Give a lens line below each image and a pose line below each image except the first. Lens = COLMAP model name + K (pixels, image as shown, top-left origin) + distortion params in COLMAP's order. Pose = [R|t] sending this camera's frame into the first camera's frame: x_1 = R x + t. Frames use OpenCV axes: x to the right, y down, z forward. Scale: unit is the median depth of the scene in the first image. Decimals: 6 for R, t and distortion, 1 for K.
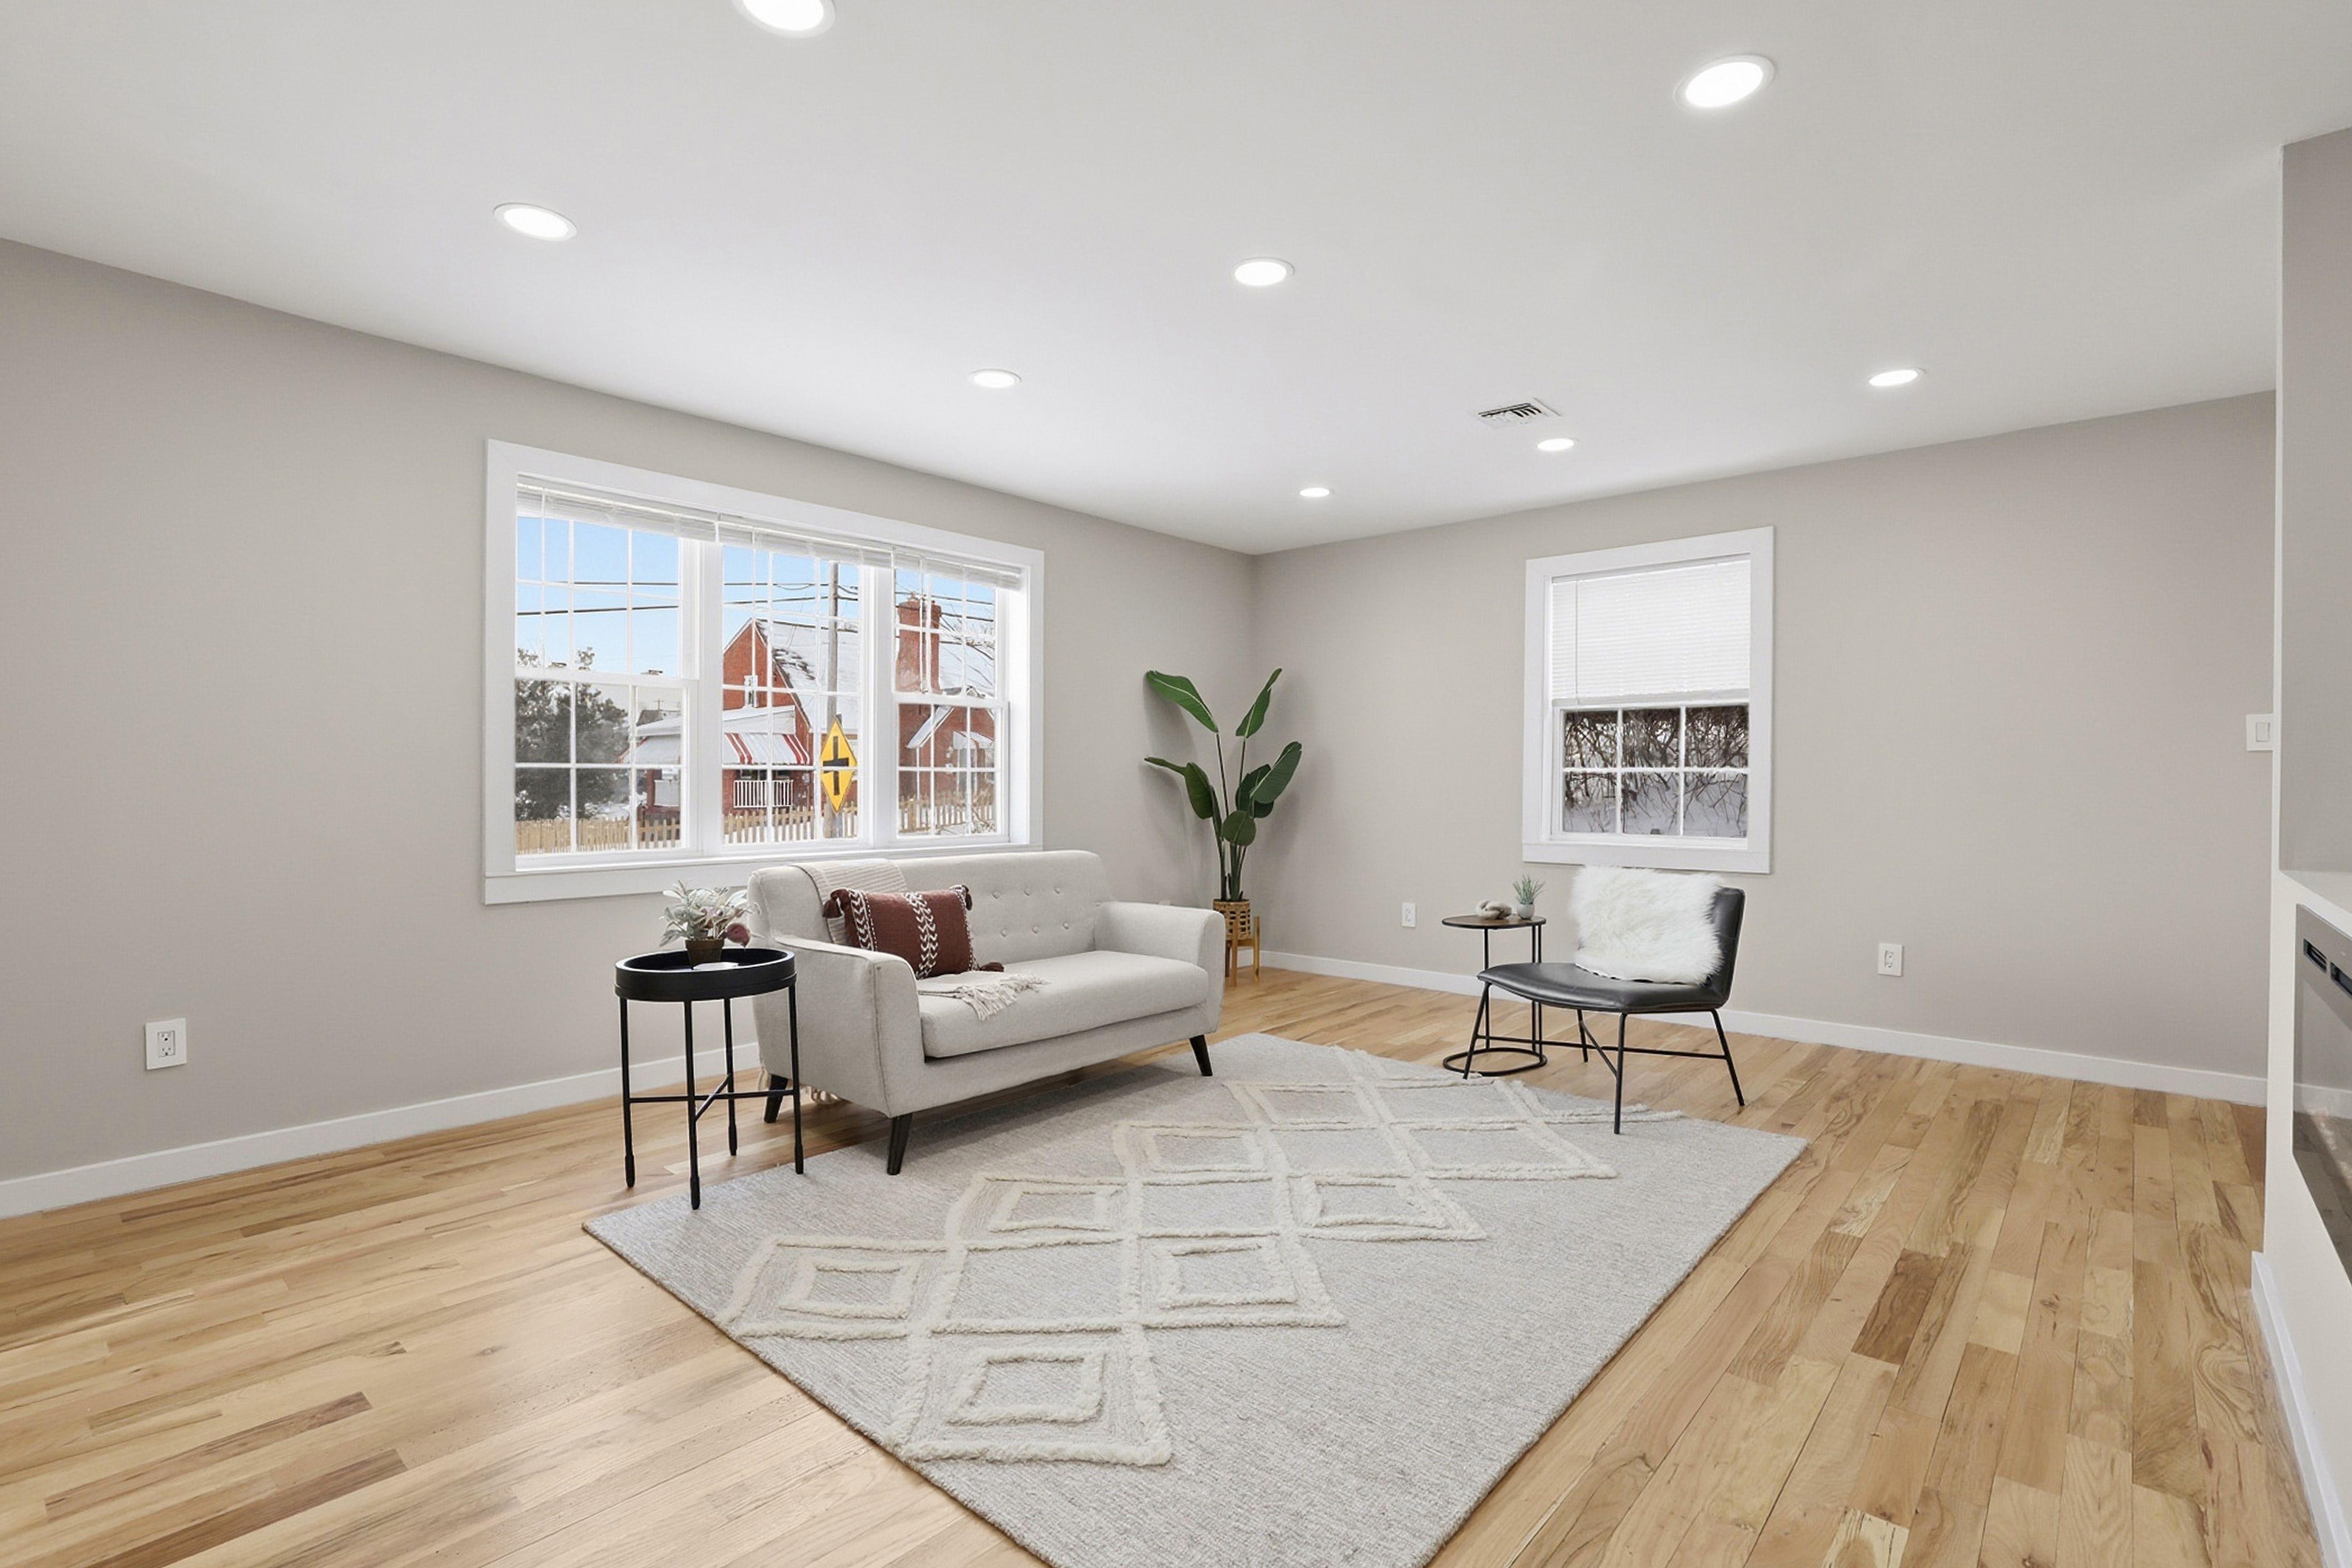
lens RADIAL K [[1082.7, 0, 1185.4], [0, 1082.7, 779.4], [0, 0, 1]] dist [-0.002398, -0.000357]
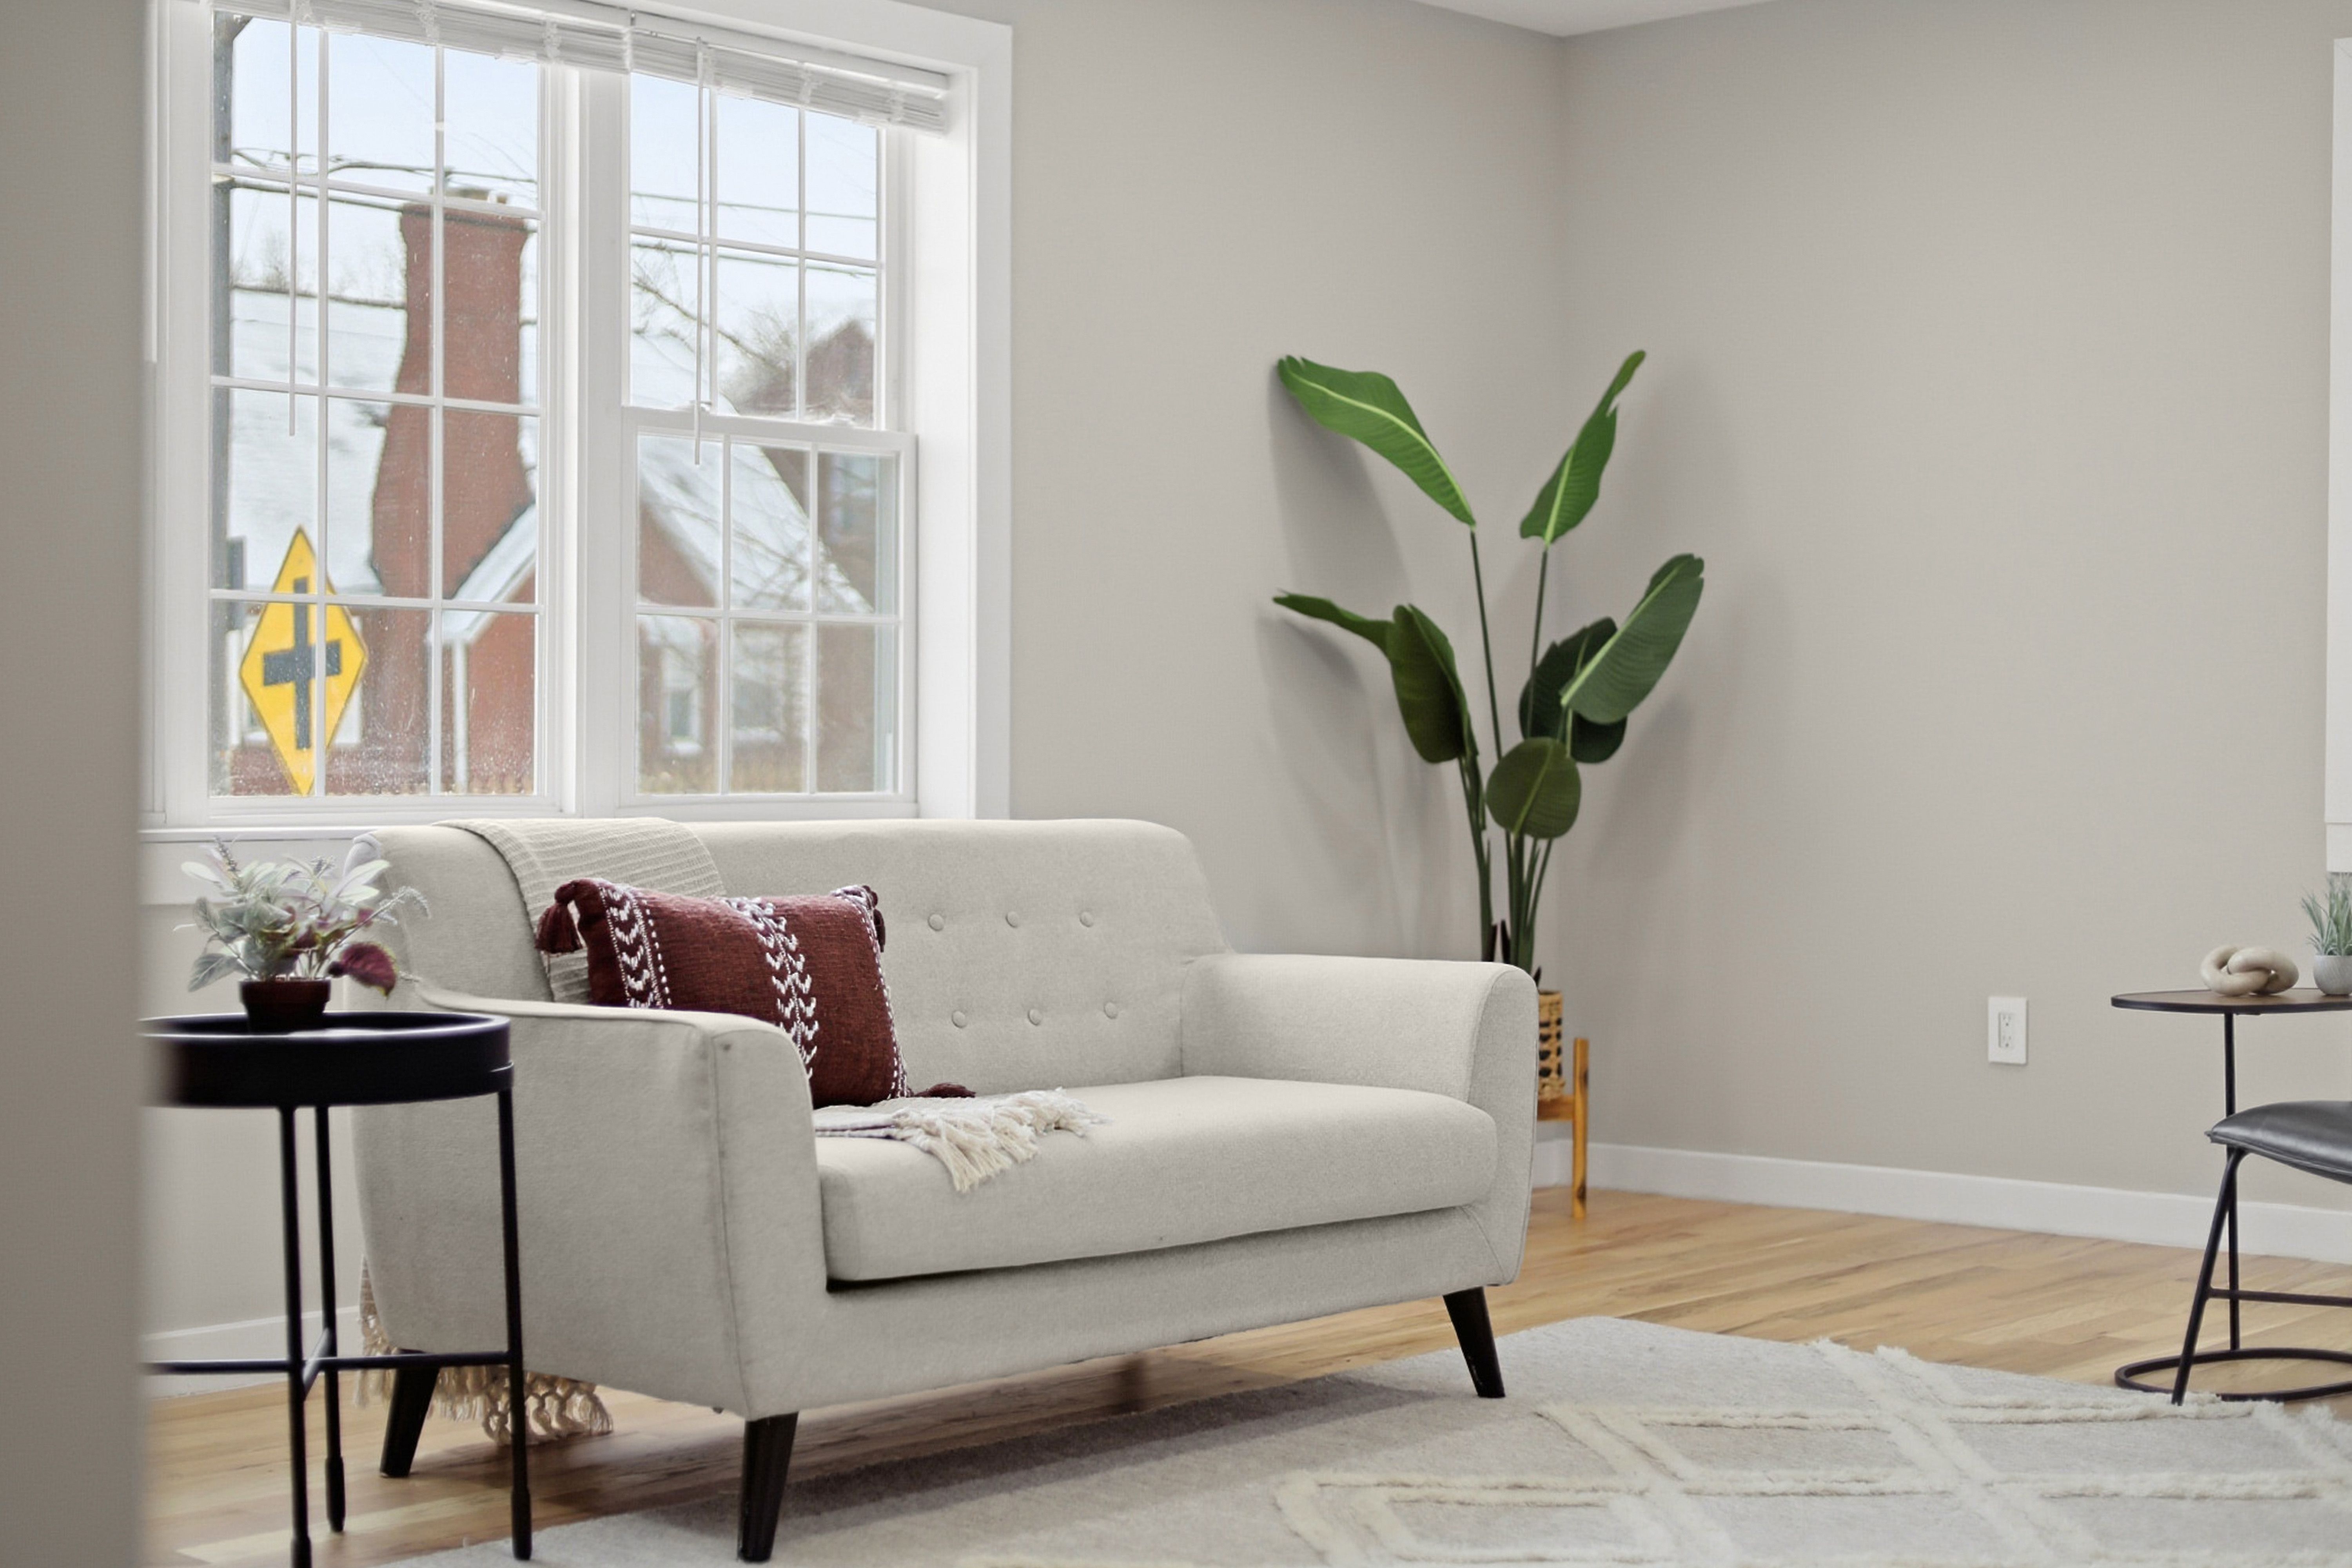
lens RADIAL K [[3488.6, 0, 1177.8], [0, 3488.6, 782.0], [0, 0, 1]] dist [0.040780, 0.027999]
pose [[0.999892, -0.004136, -0.014075, -0.070558], [0.004125, 0.999991, -0.000811, 0.057116], [0.014079, 0.000752, 0.999901, -0.223419]]
